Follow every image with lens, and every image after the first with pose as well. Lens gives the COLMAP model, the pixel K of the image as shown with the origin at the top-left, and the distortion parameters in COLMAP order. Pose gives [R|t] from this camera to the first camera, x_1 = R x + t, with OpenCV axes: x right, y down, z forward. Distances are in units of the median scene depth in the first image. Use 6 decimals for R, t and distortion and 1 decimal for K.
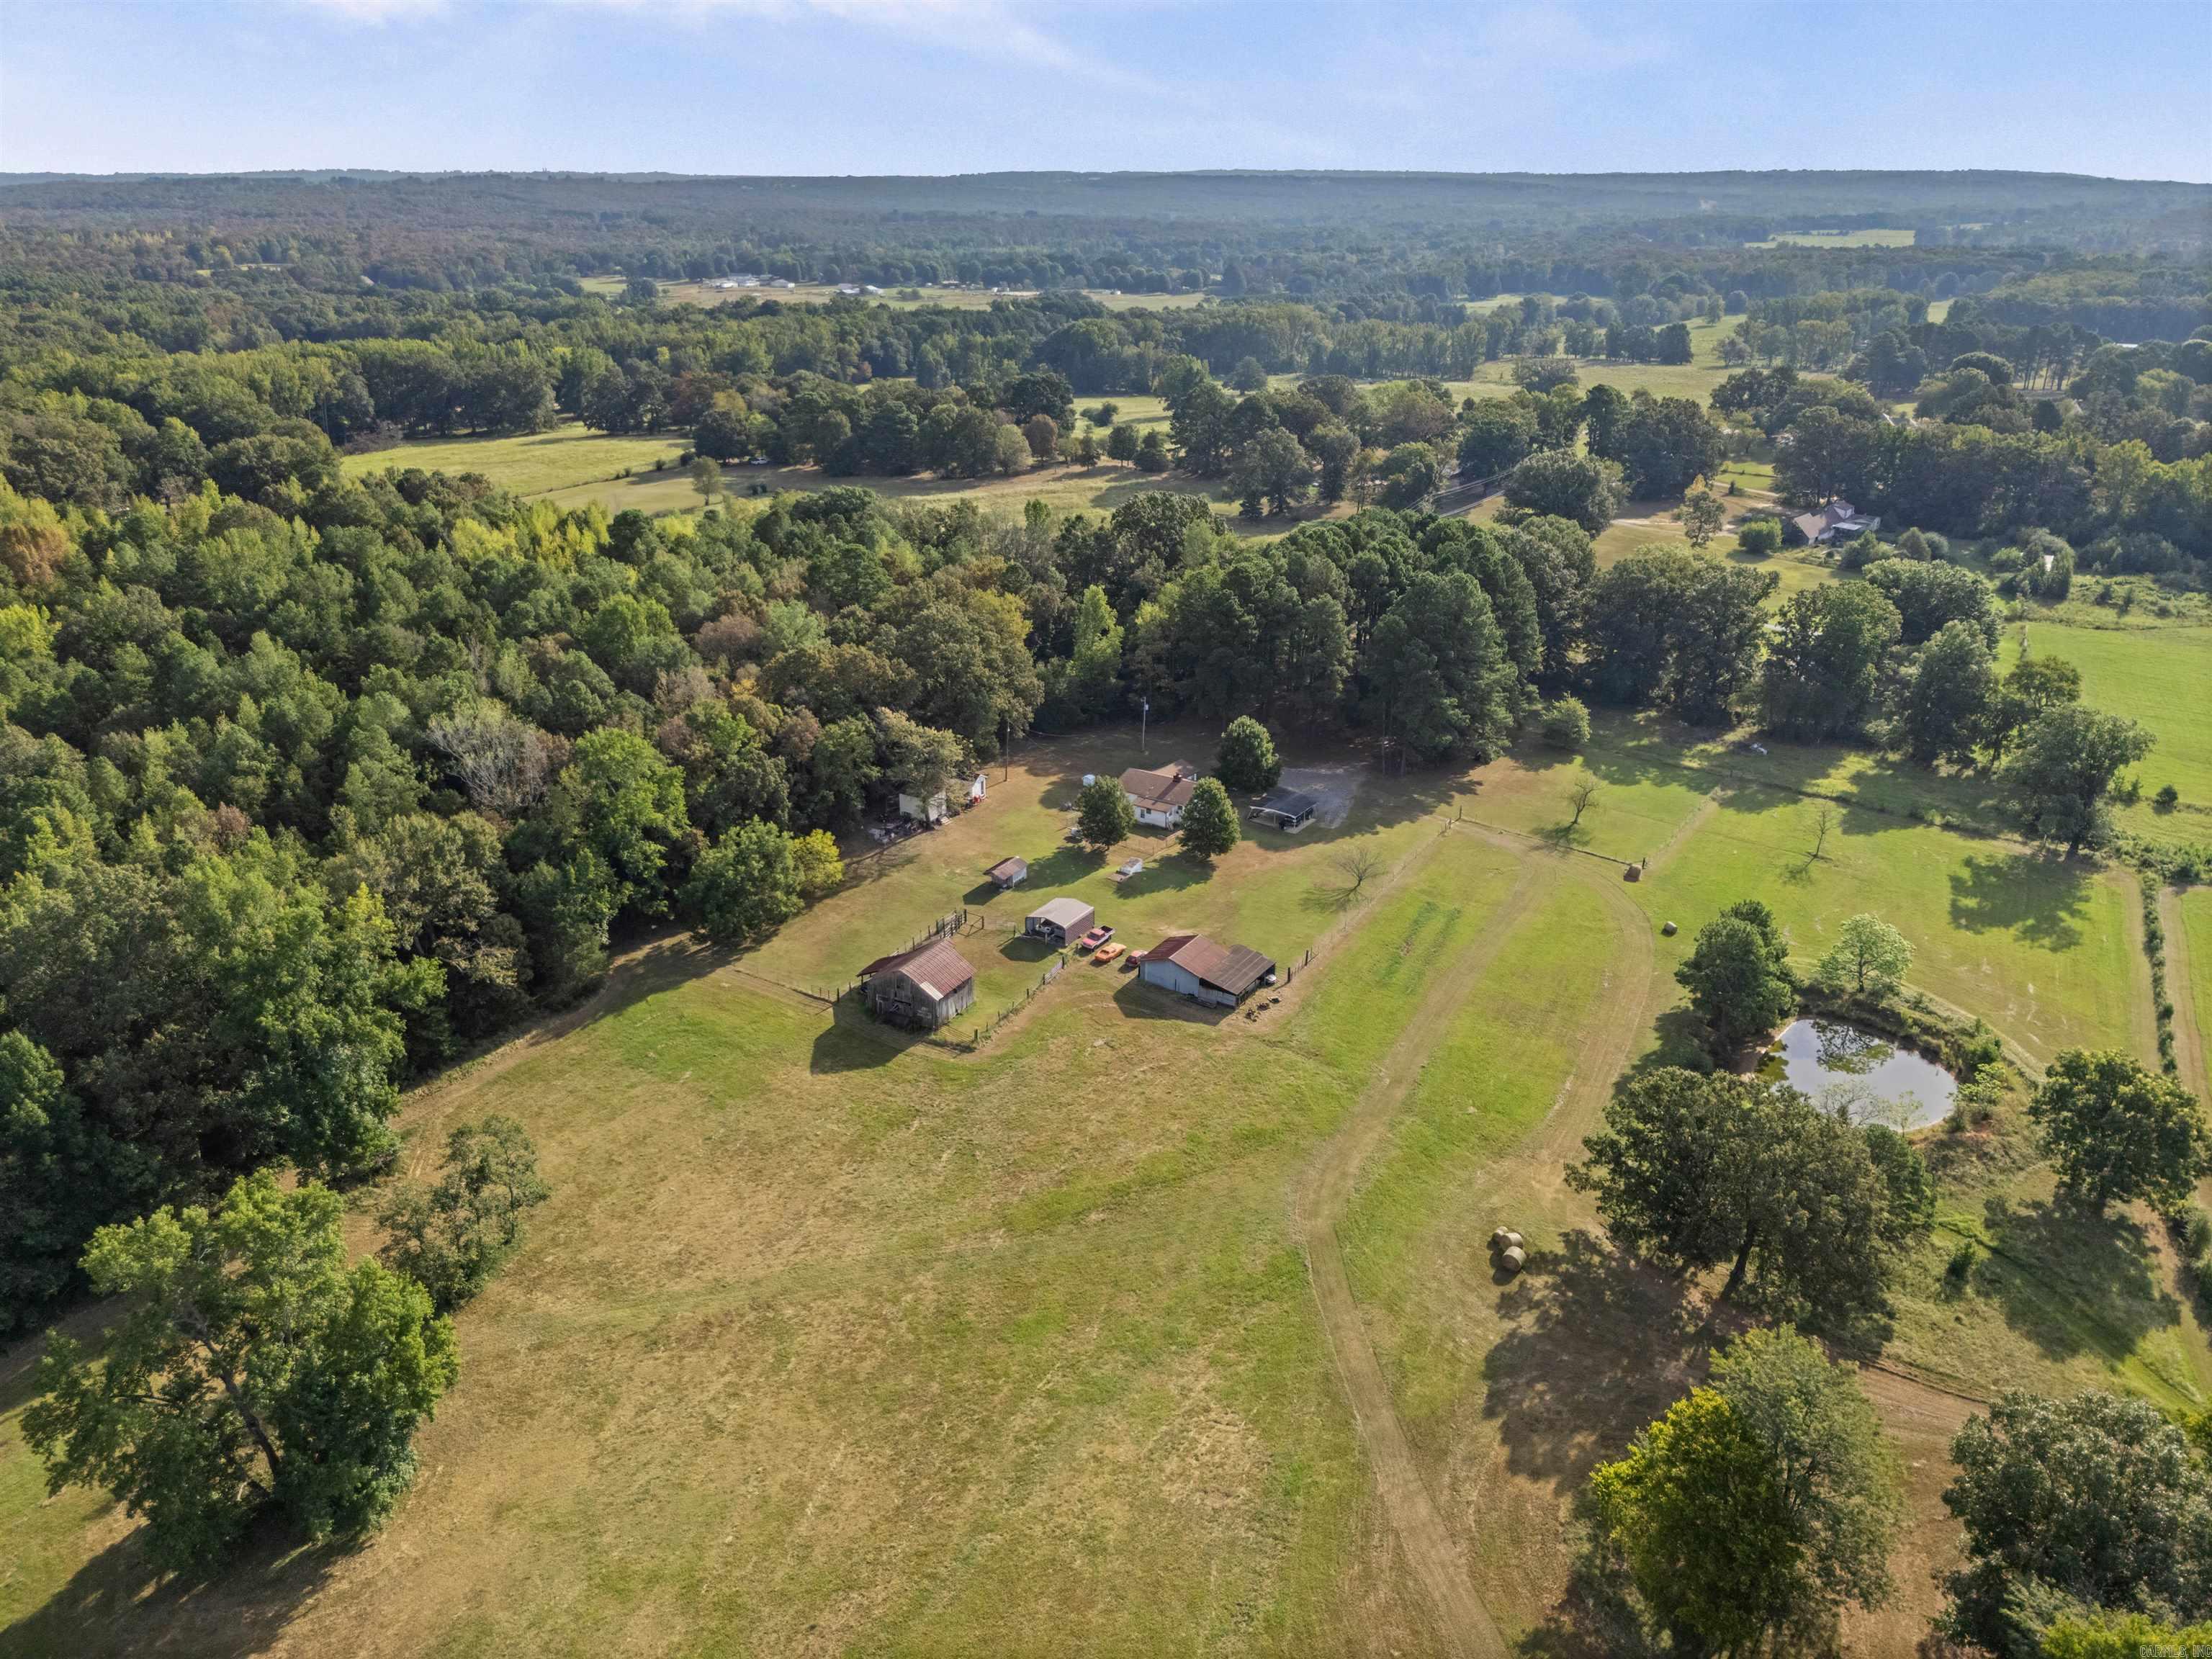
lens RADIAL K [[1521.0, 0, 1095.3], [0, 1521.0, 821.6], [0, 0, 1]] dist [0.013113, -0.007037]
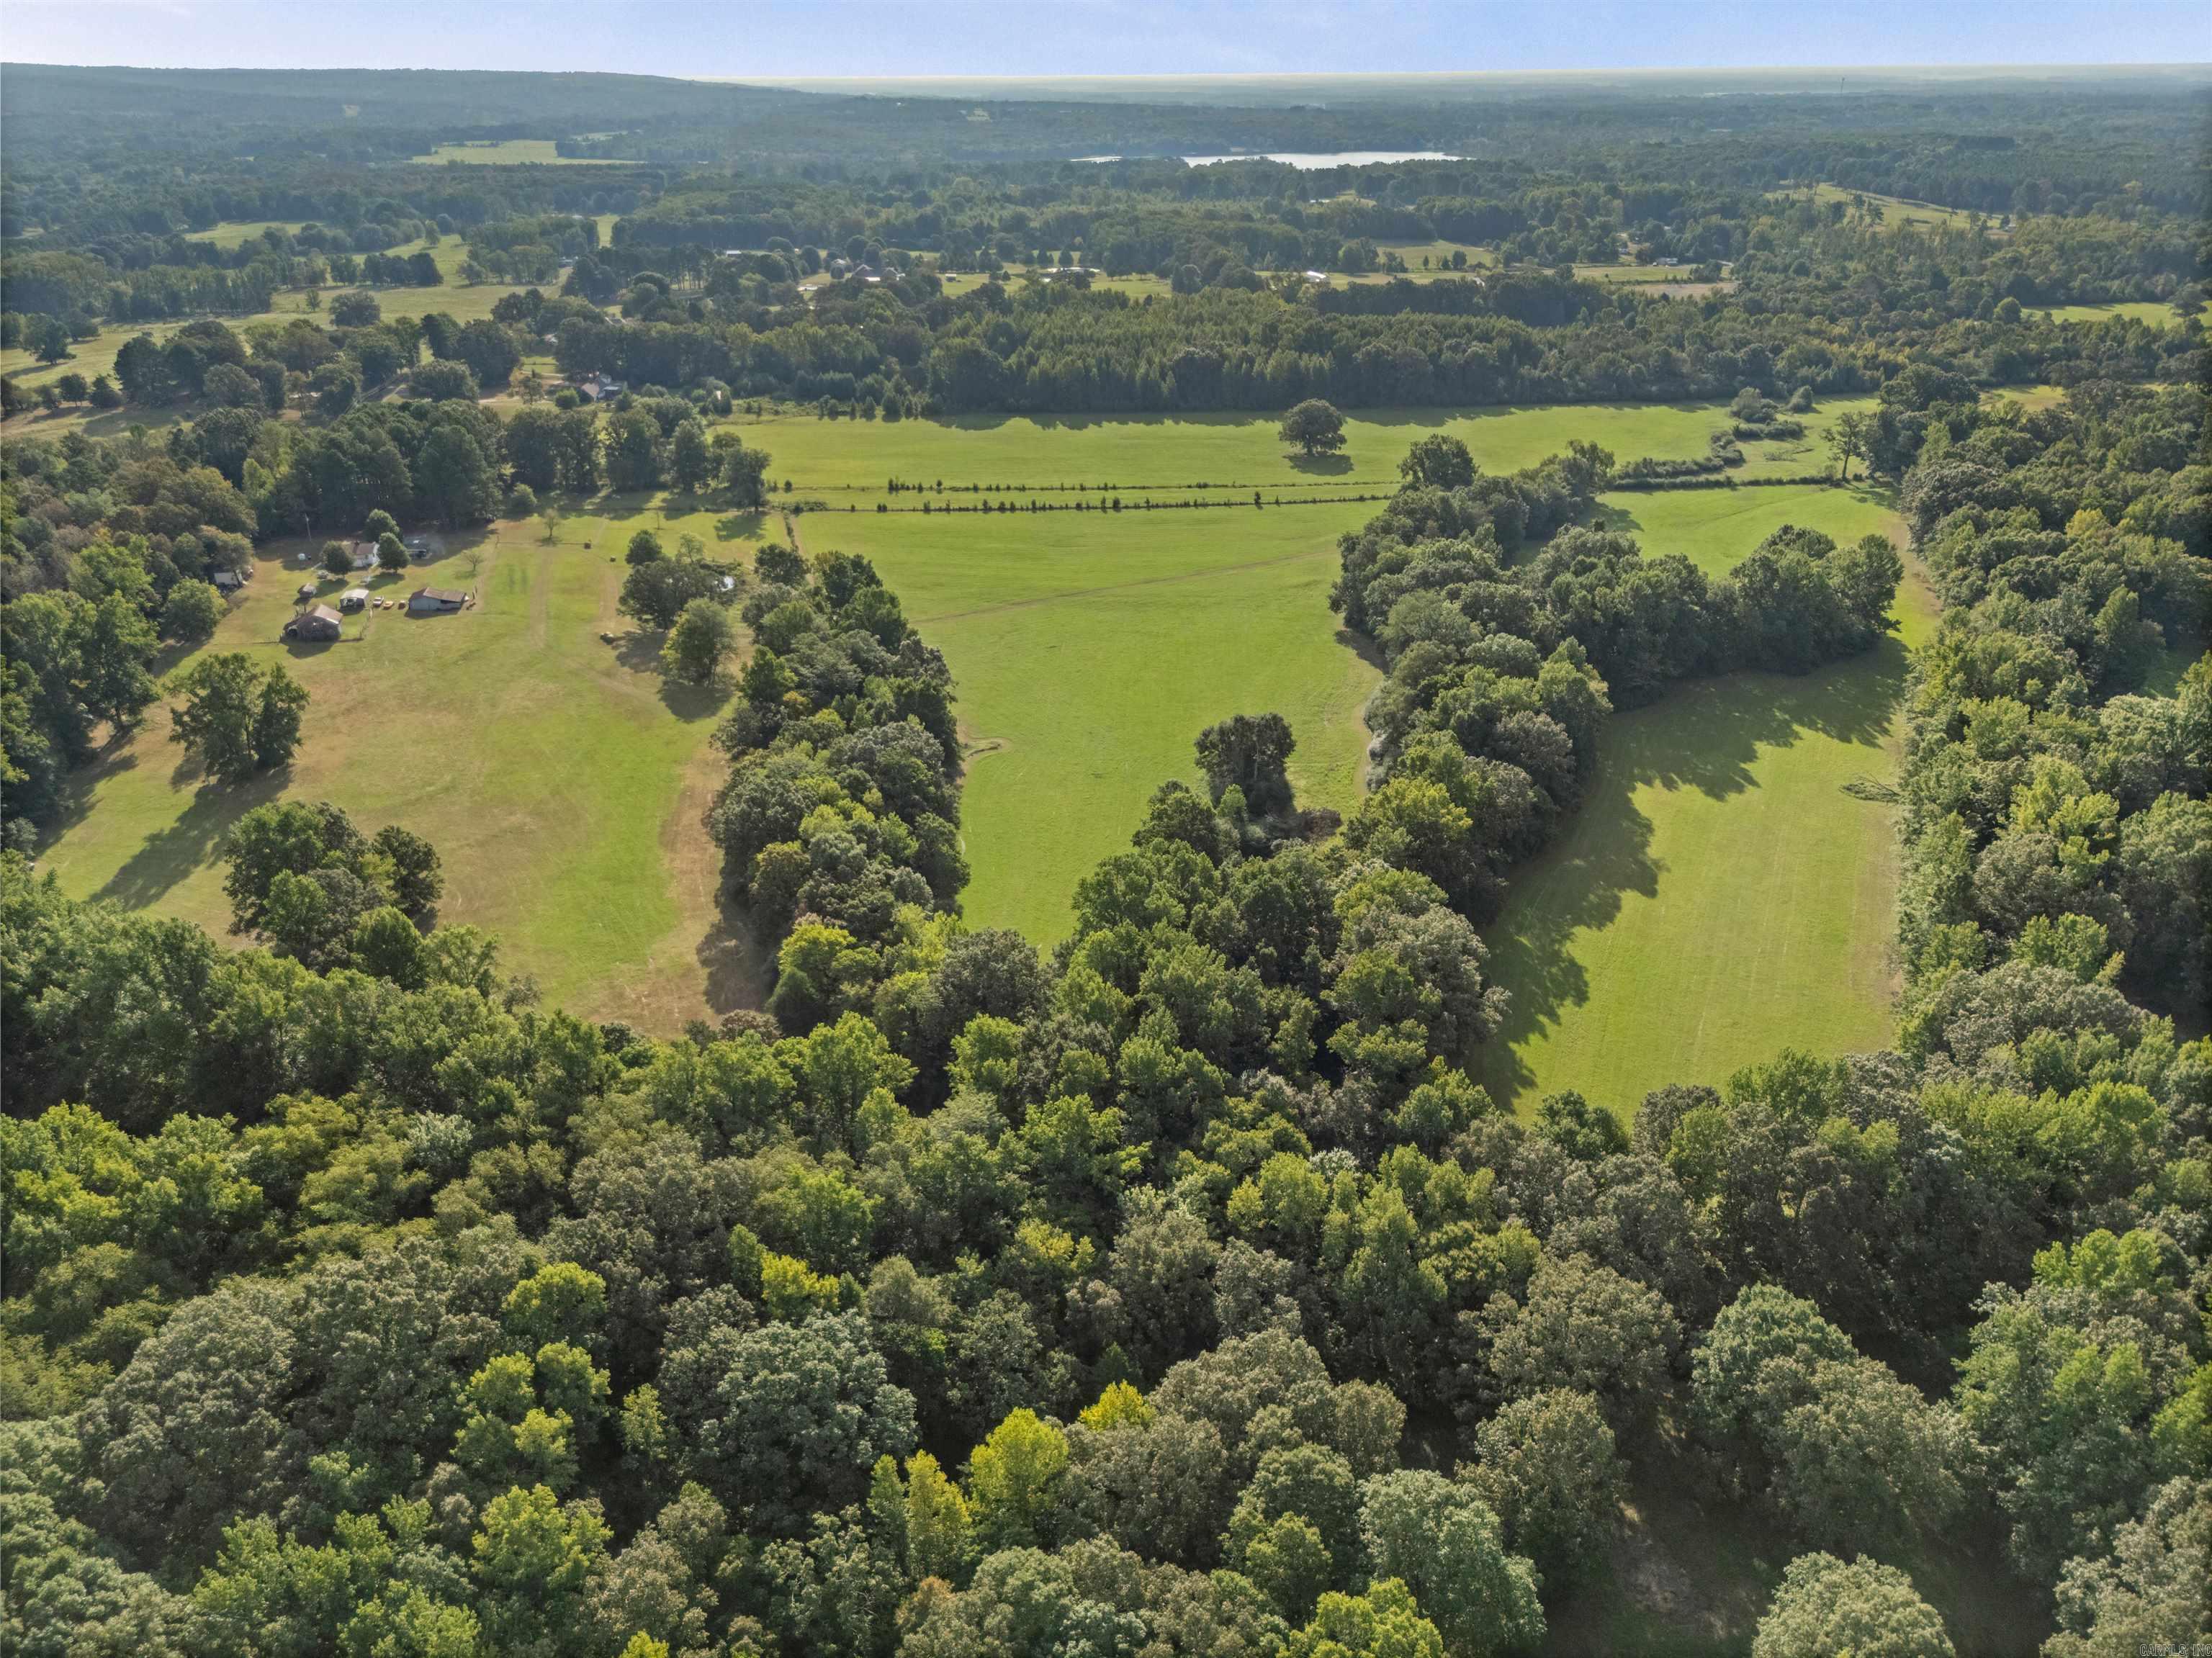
lens RADIAL K [[1520.8, 0, 1101.4], [0, 1520.8, 838.2], [0, 0, 1]] dist [0.013113, -0.007037]
pose [[0.707292, -0.301227, 0.639531, -0.513852], [0.255082, 0.952473, 0.166517, 0.201805], [-0.659296, 0.045357, 0.750514, -0.877910]]
